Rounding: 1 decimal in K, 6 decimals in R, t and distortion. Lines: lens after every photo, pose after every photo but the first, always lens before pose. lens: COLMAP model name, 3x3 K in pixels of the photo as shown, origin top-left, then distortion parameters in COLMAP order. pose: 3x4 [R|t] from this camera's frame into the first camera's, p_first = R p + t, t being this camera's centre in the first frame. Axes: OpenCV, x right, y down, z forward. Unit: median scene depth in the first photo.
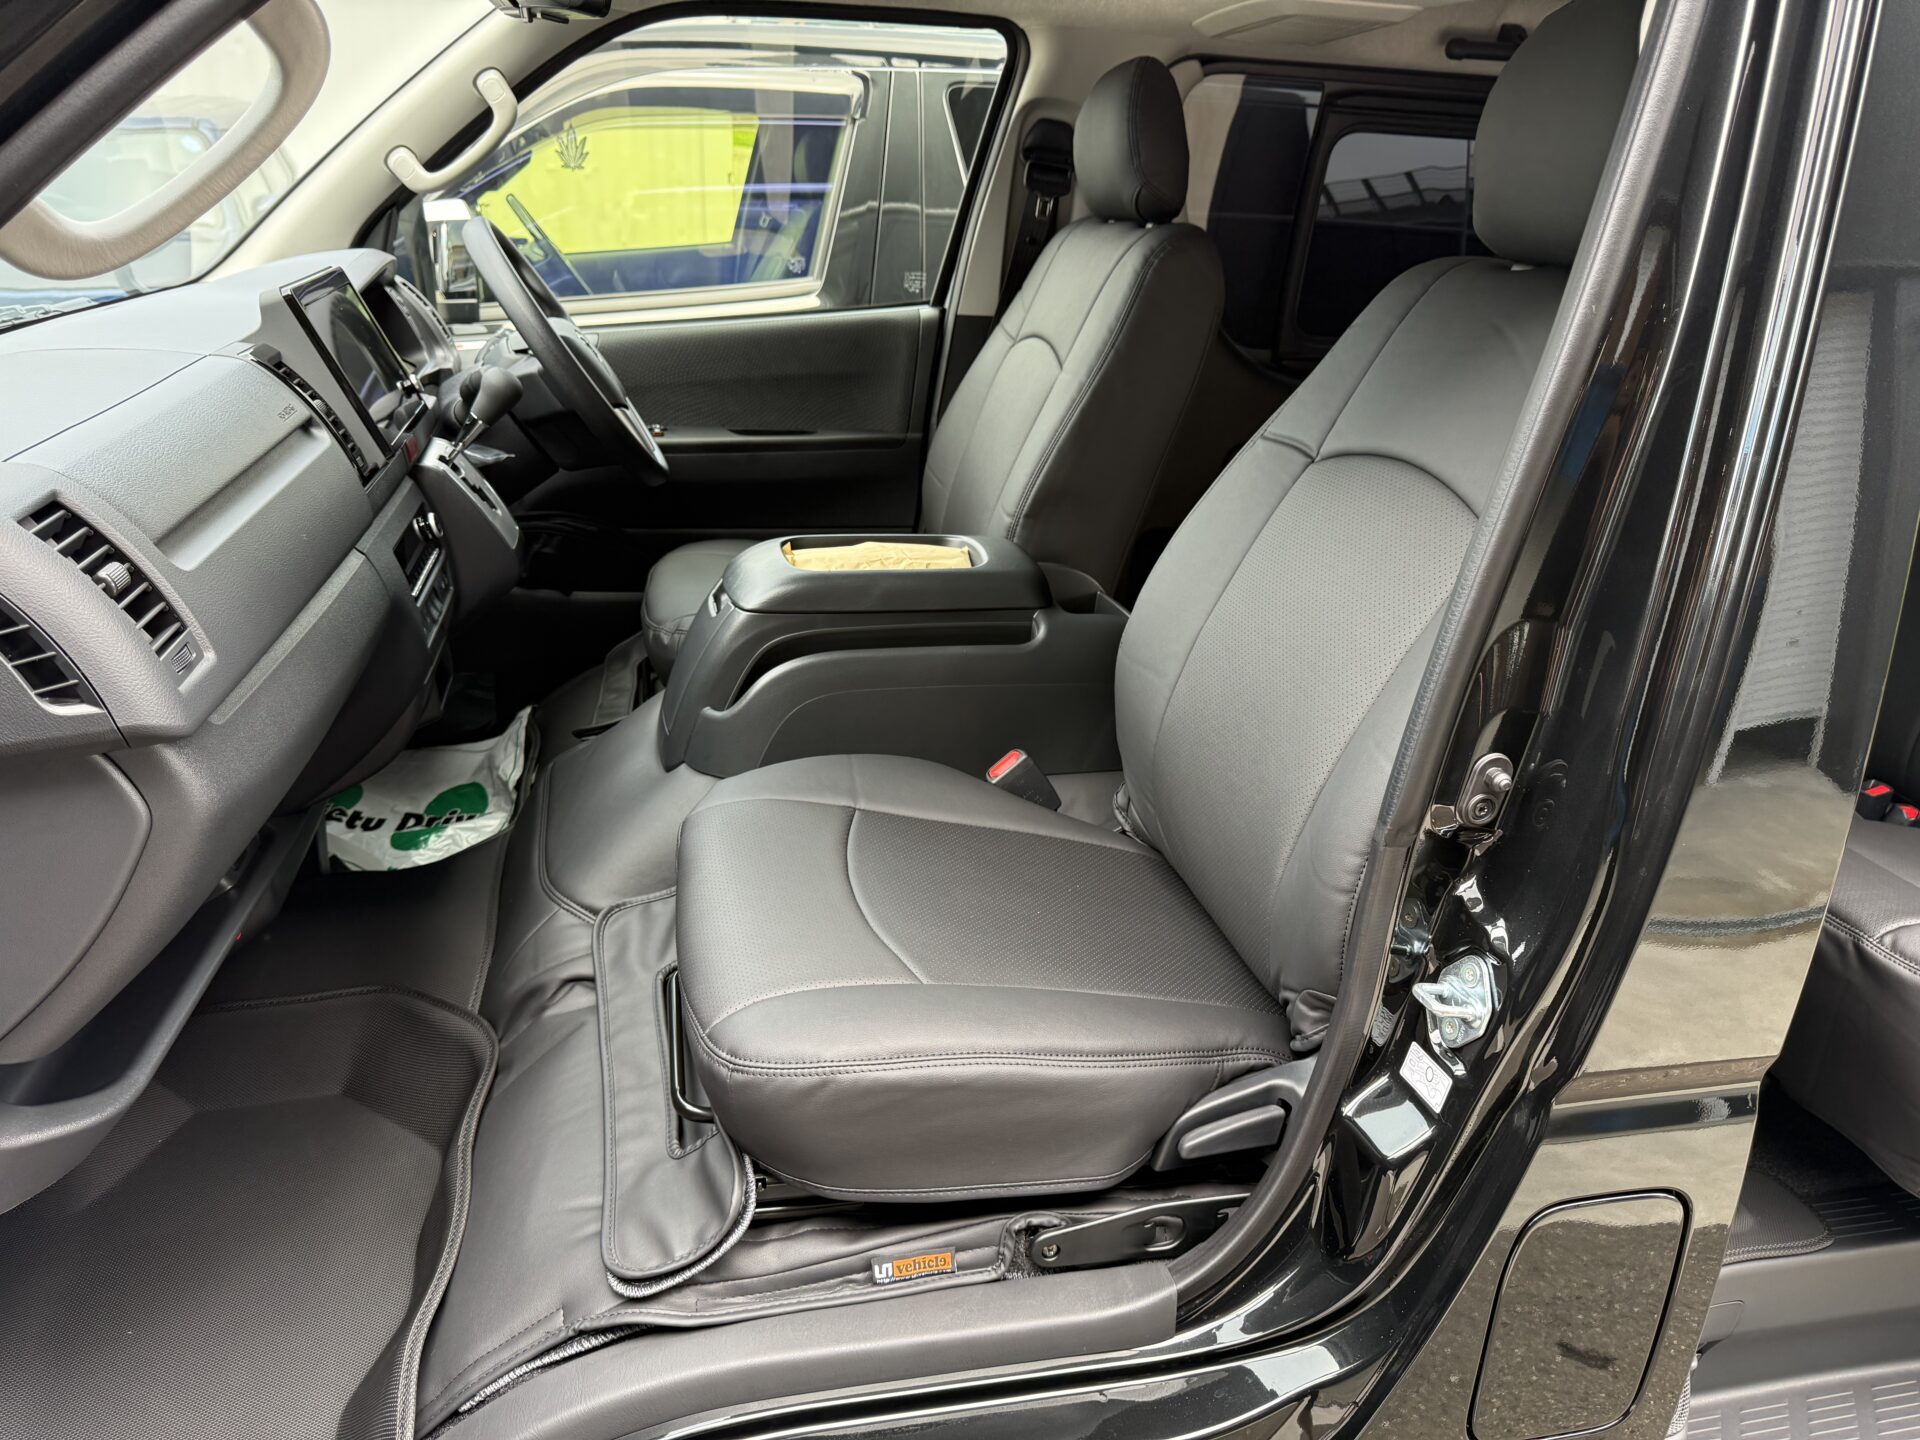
lens RADIAL K [[1361.5, 0, 960.0], [0, 1361.5, 720.0], [0, 0, 1]] dist [0.002513, -0.004732]
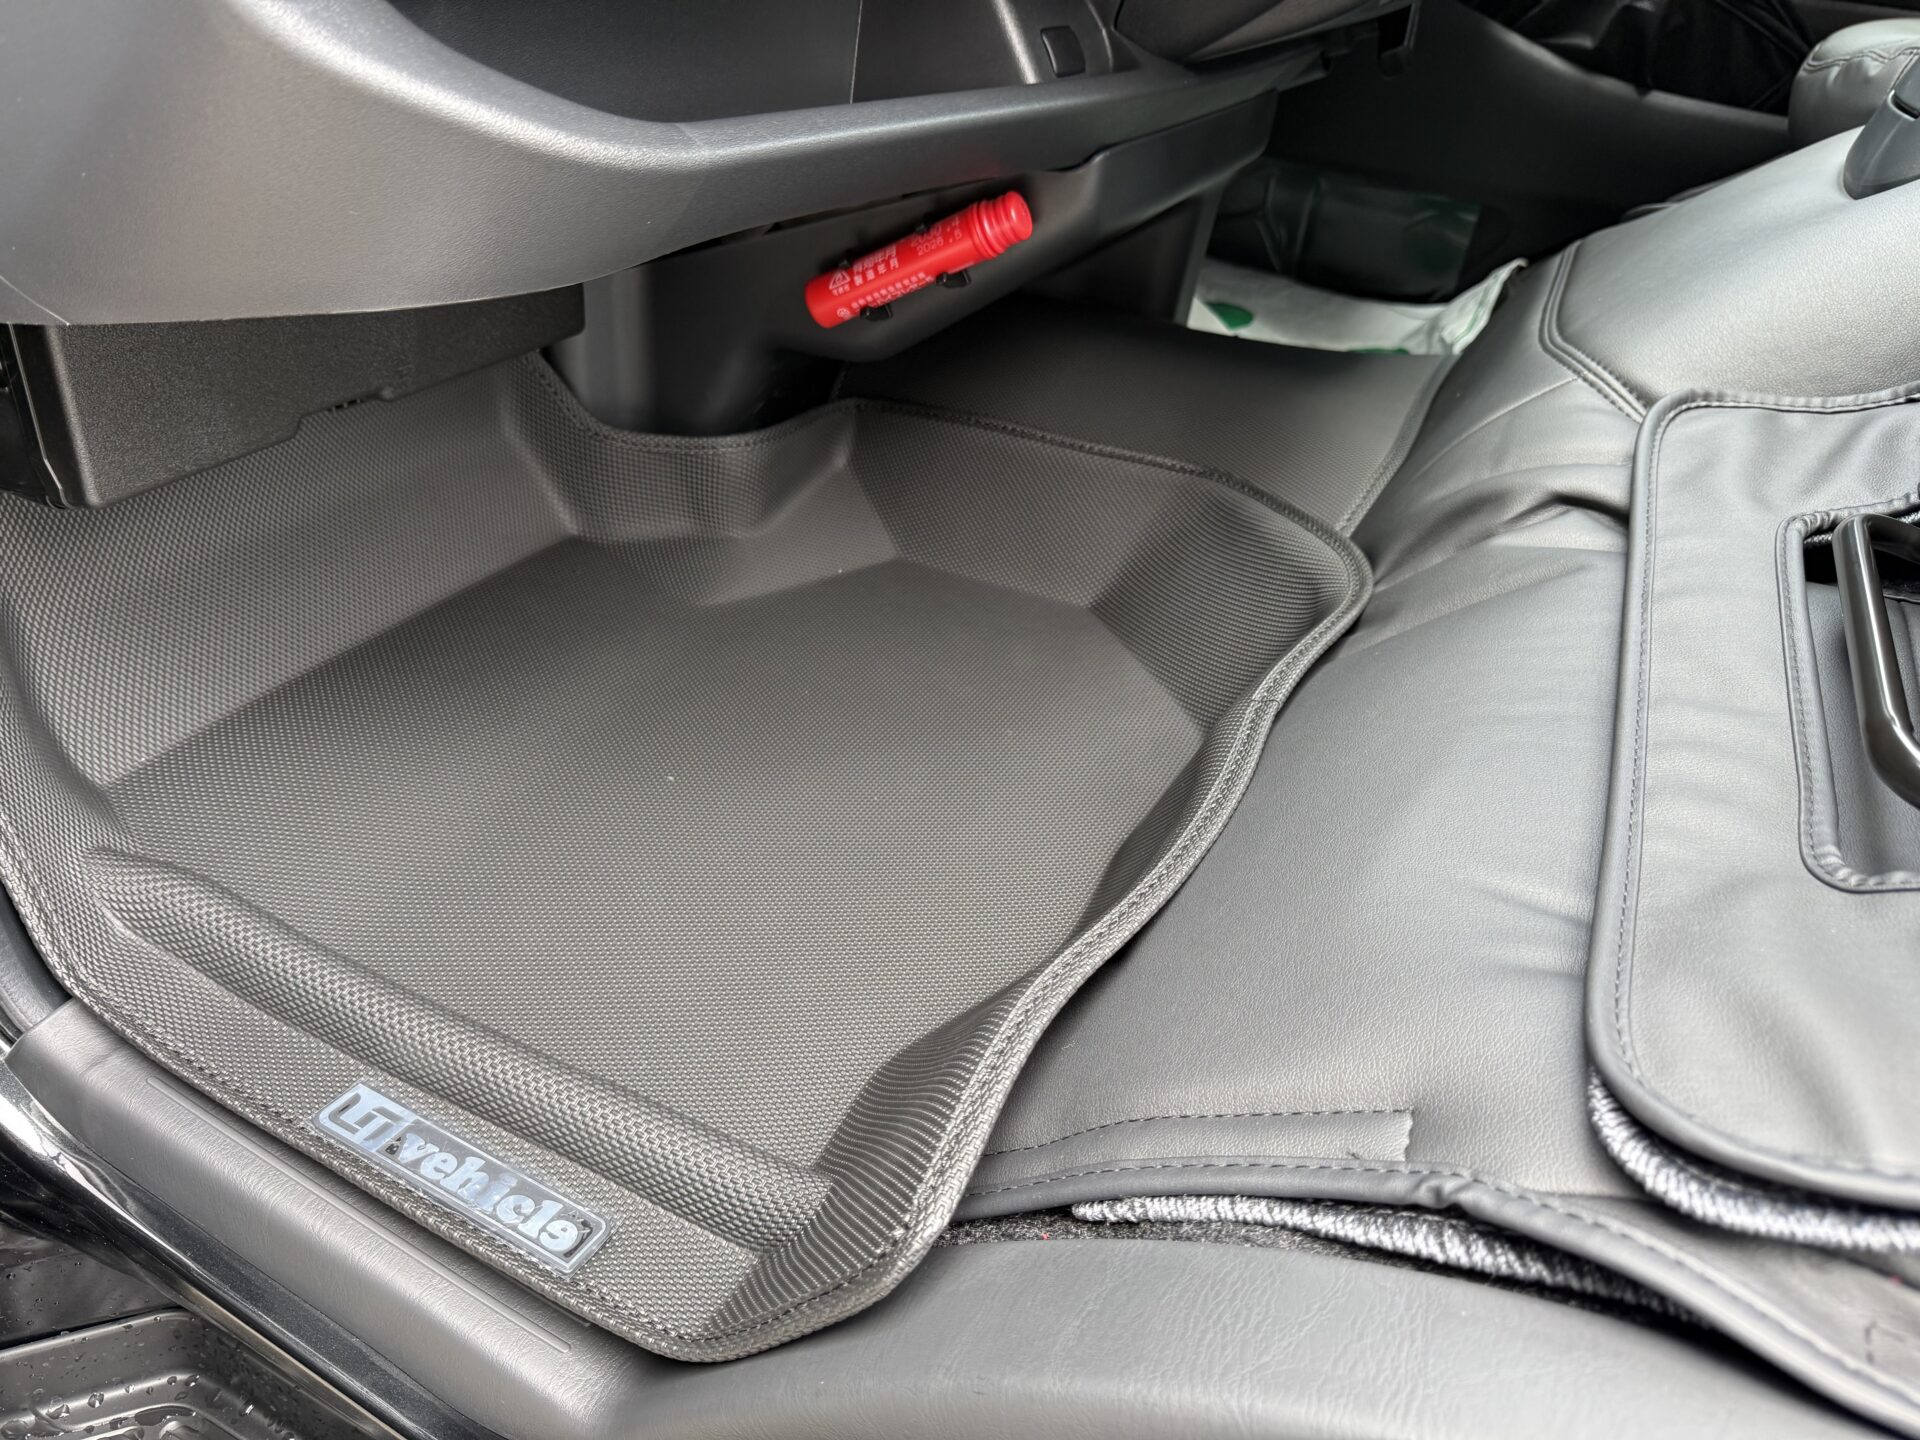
lens RADIAL K [[1361.5, 0, 960.0], [0, 1361.5, 720.0], [0, 0, 1]] dist [0.002513, -0.004732]
pose [[0.782113, 0.356661, -0.510971, -0.240699], [-0.289324, 0.934101, 0.209157, 0.299566], [0.551897, -0.015748, 0.833763, 0.650226]]
